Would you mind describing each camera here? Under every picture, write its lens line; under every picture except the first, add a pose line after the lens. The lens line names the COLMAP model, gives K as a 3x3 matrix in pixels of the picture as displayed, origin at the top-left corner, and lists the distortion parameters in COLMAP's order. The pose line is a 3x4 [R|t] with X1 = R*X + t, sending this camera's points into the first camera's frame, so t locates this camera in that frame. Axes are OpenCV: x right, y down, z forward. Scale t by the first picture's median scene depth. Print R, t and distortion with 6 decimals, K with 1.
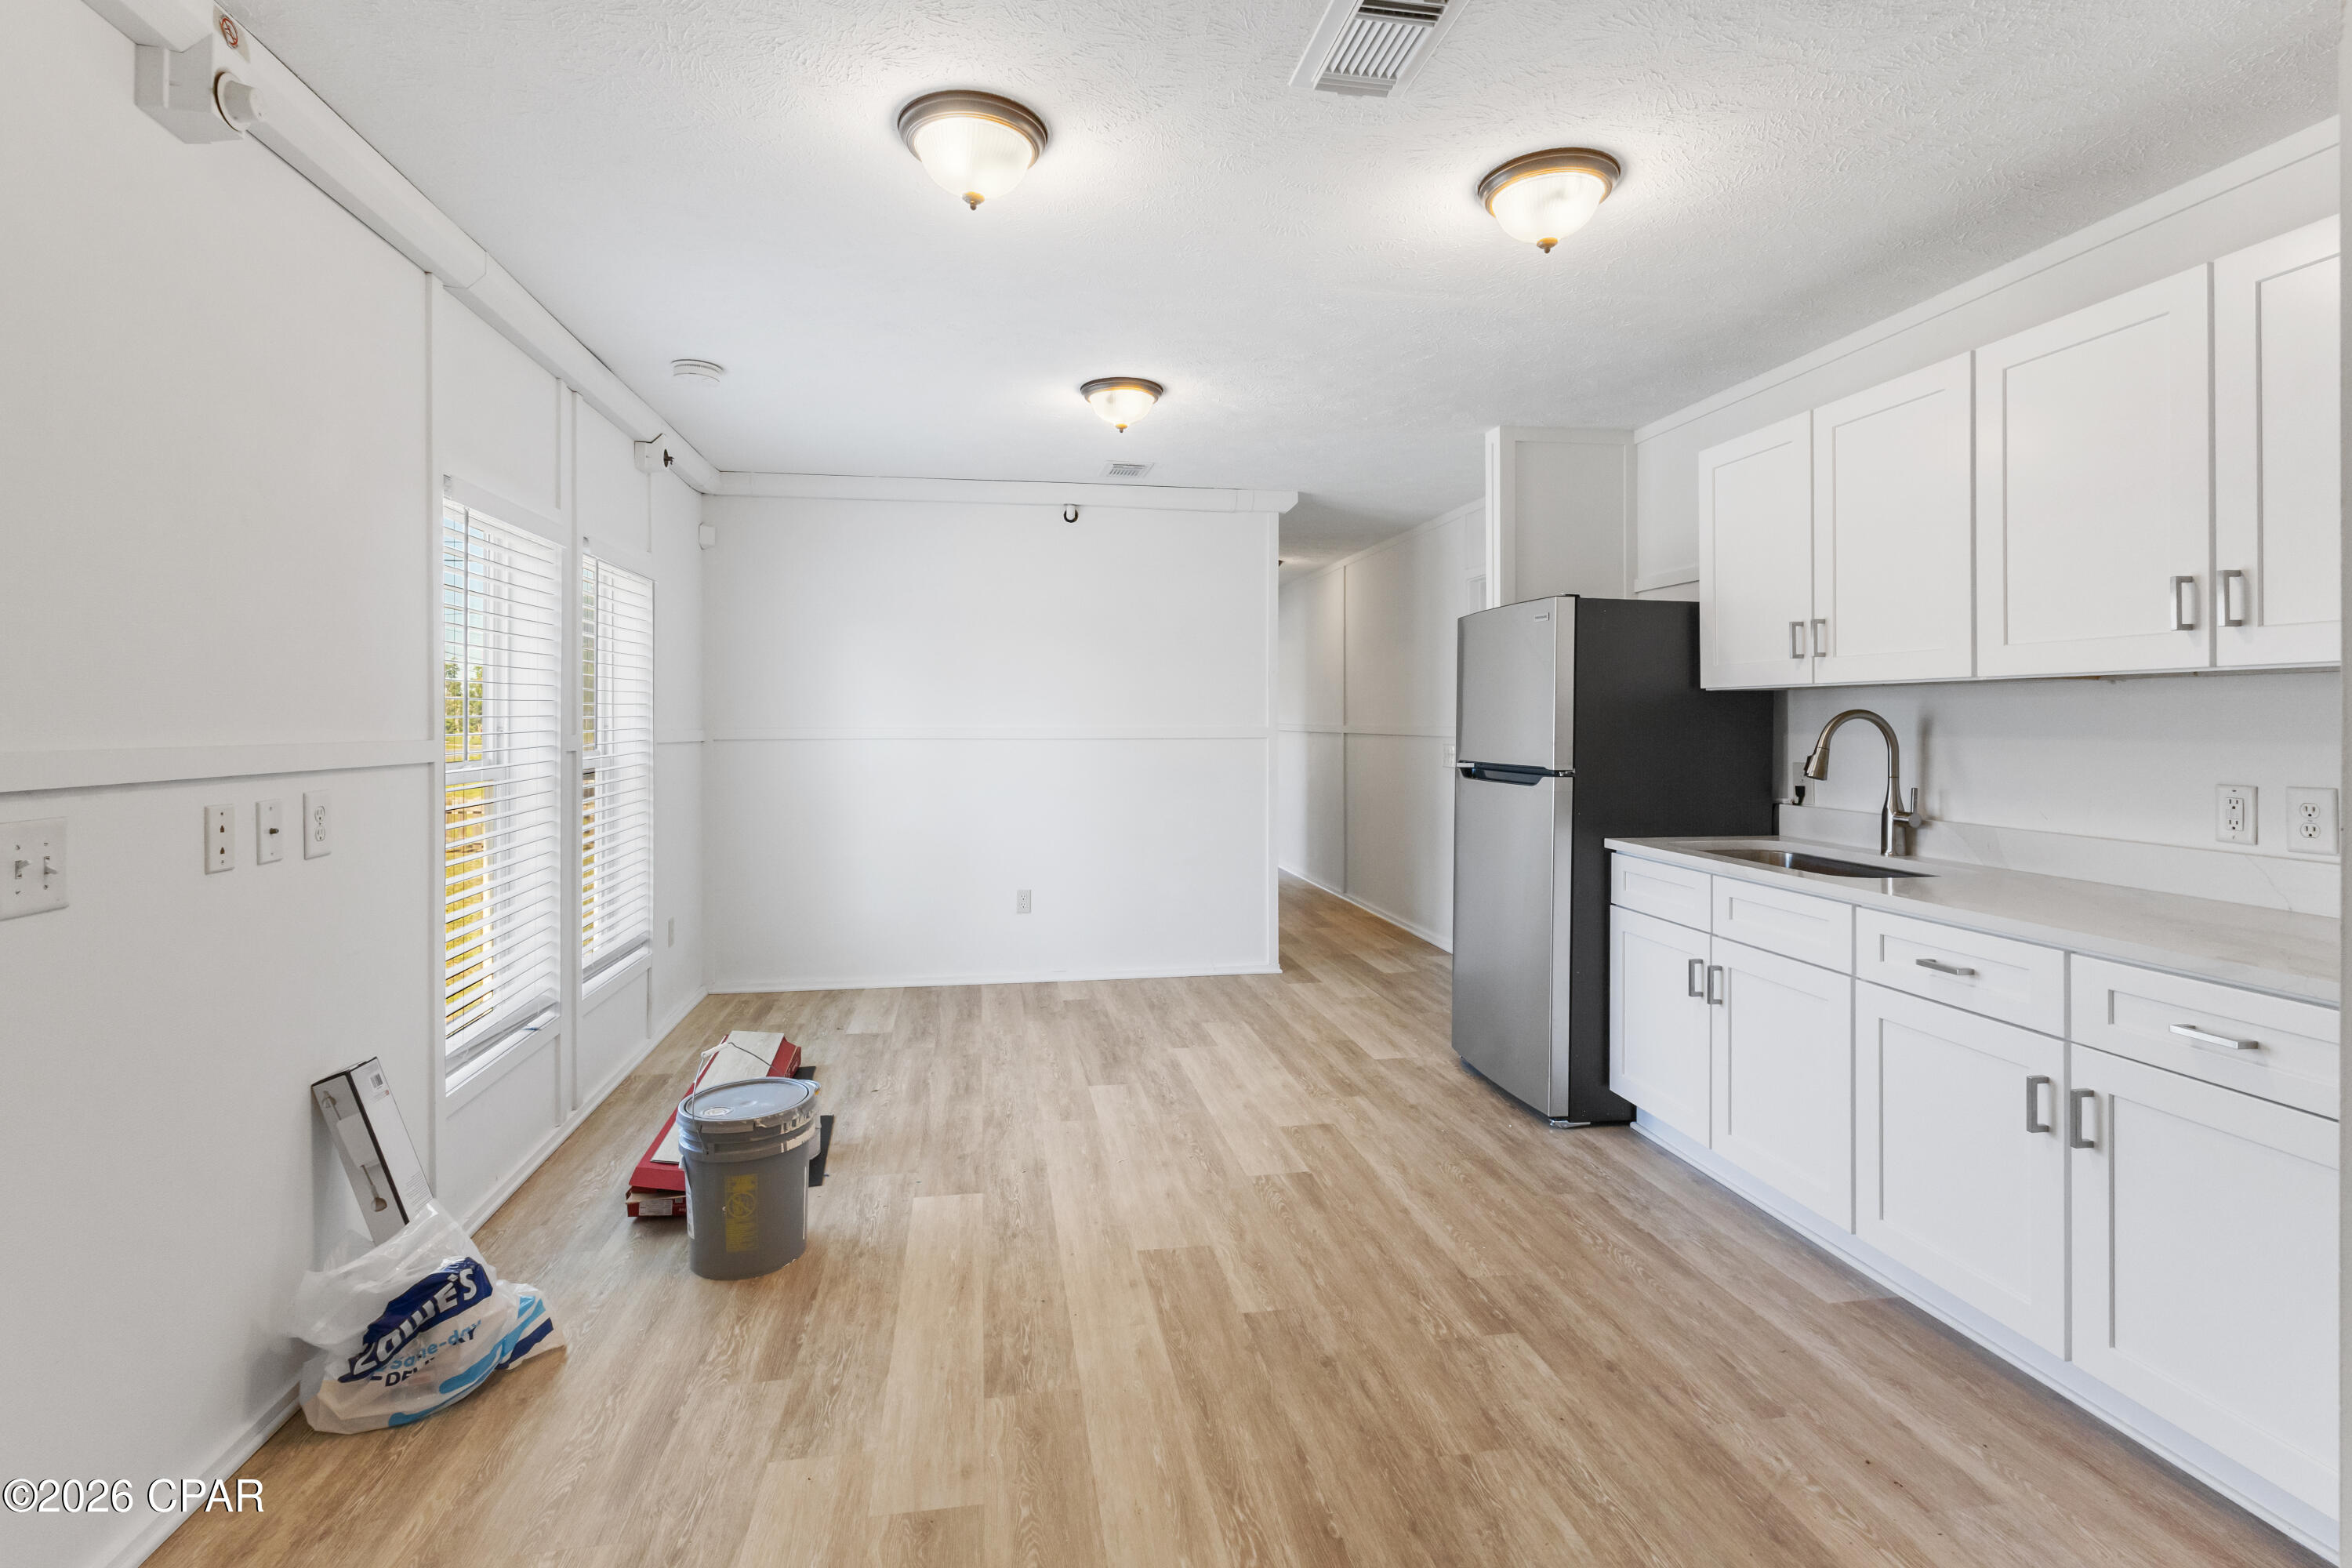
lens RADIAL K [[1118.4, 0, 1163.9], [0, 1118.4, 724.6], [0, 0, 1]] dist [-0.000270, 0.000341]
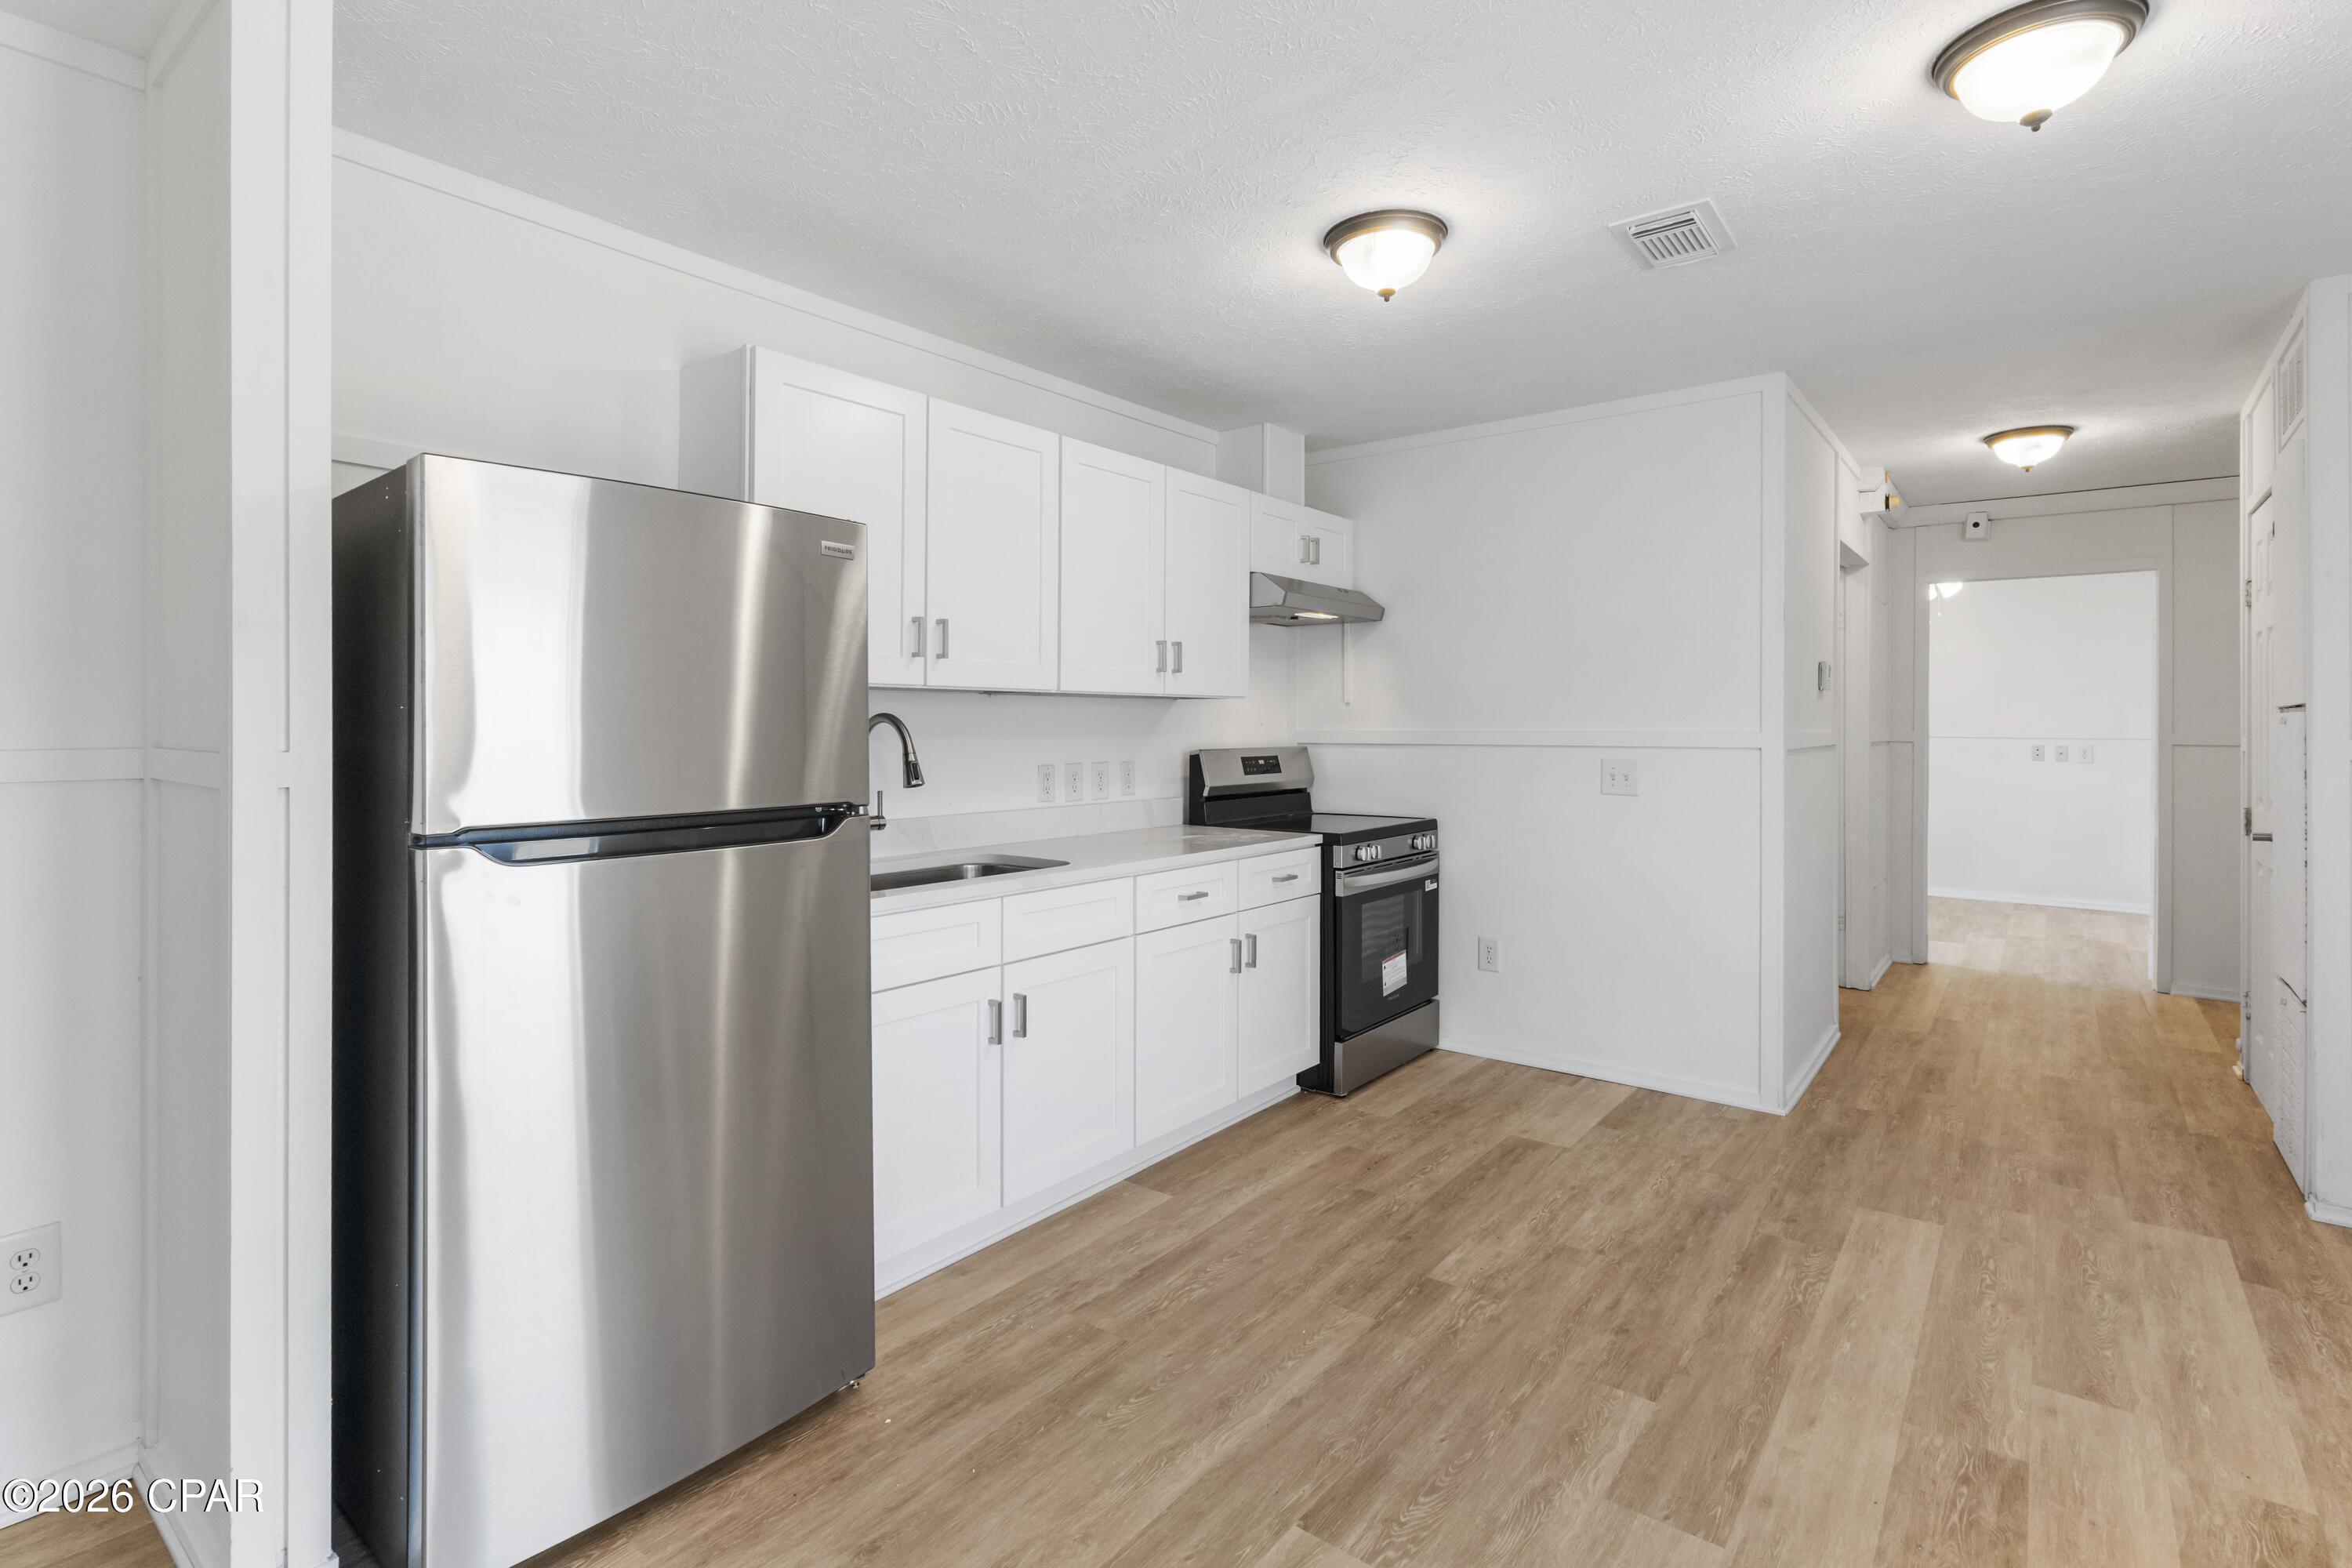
lens RADIAL K [[1118.4, 0, 1163.9], [0, 1118.4, 724.6], [0, 0, 1]] dist [-0.000270, 0.000341]
pose [[-0.673809, 0.003971, 0.738895, -0.315788], [0.005788, 0.999983, -0.000096, -0.002978], [-0.738883, 0.004212, -0.673820, 1.861114]]
